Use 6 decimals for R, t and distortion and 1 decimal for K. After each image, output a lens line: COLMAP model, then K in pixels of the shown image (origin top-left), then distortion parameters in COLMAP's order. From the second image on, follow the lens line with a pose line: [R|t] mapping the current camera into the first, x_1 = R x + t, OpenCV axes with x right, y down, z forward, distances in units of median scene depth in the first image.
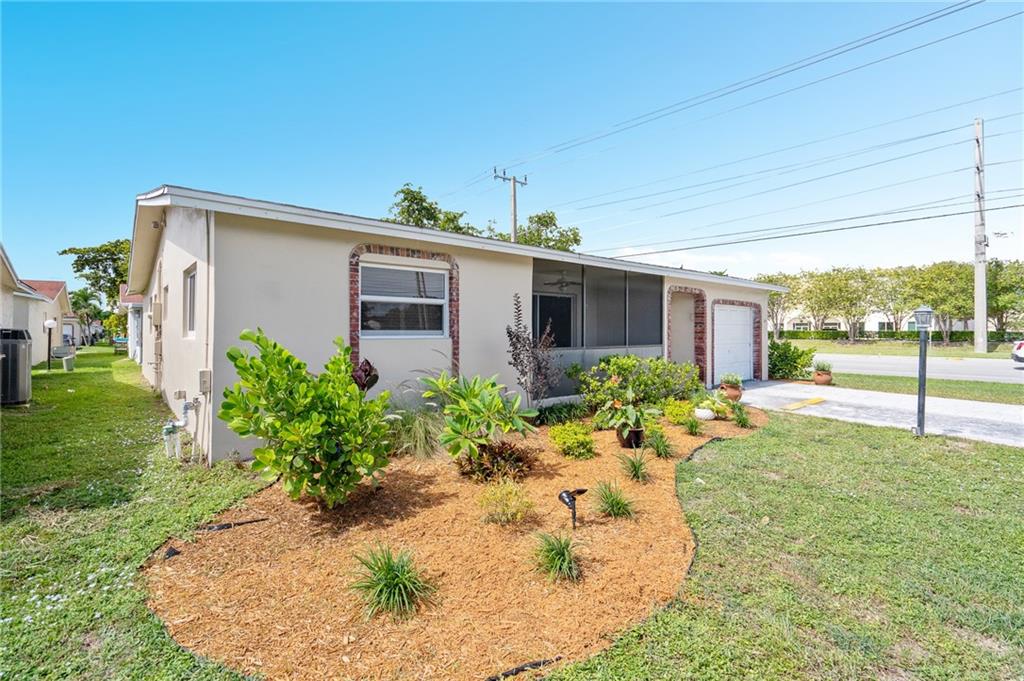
lens RADIAL K [[460.7, 0, 511.0], [0, 460.7, 326.8], [0, 0, 1]] dist [-0.002800, 0.000618]
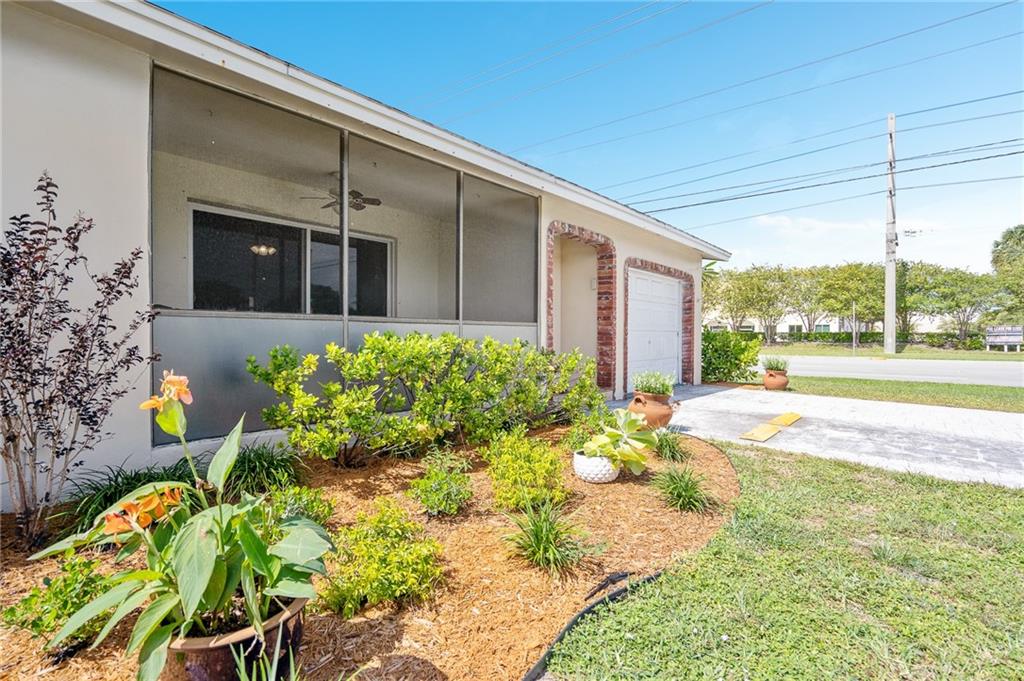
lens RADIAL K [[474.2, 0, 512.0], [0, 474.2, 340.5], [0, 0, 1]] dist [-0.004107, -0.000213]
pose [[0.986990, 0.000868, 0.160778, 0.168836], [-0.003468, 0.999868, 0.015896, 0.041489], [-0.160743, -0.016247, 0.986863, 0.360413]]
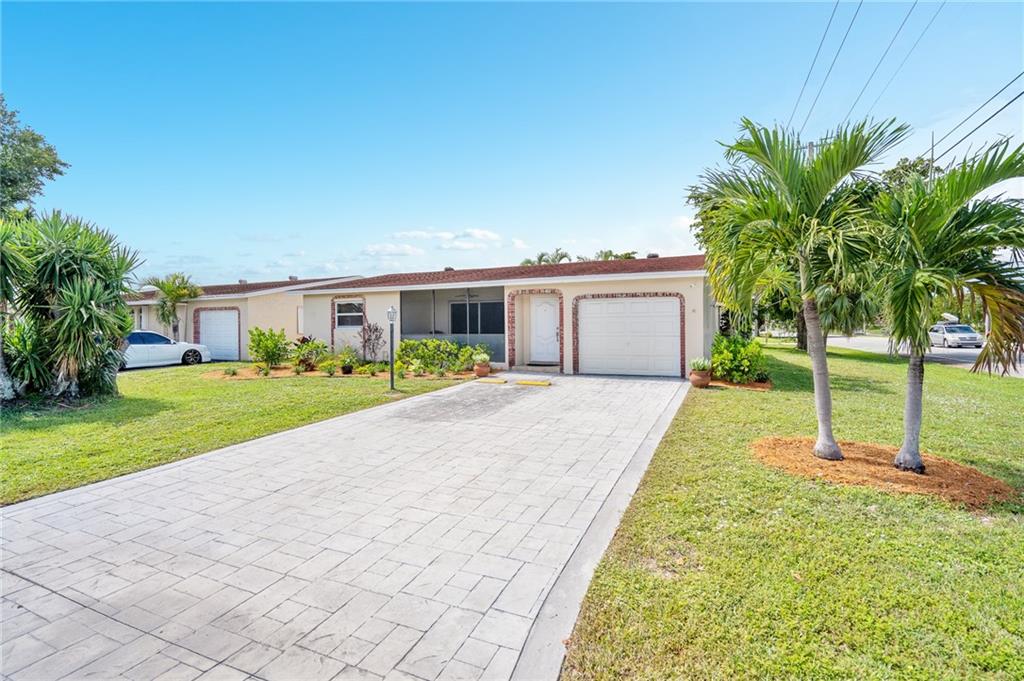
lens RADIAL K [[460.7, 0, 511.0], [0, 460.7, 326.8], [0, 0, 1]] dist [-0.002800, 0.000618]
pose [[0.440723, -0.006232, -0.897621, 1.303023], [0.013901, 0.999903, -0.000117, 0.014106], [0.897535, -0.012426, 0.440767, 0.335272]]
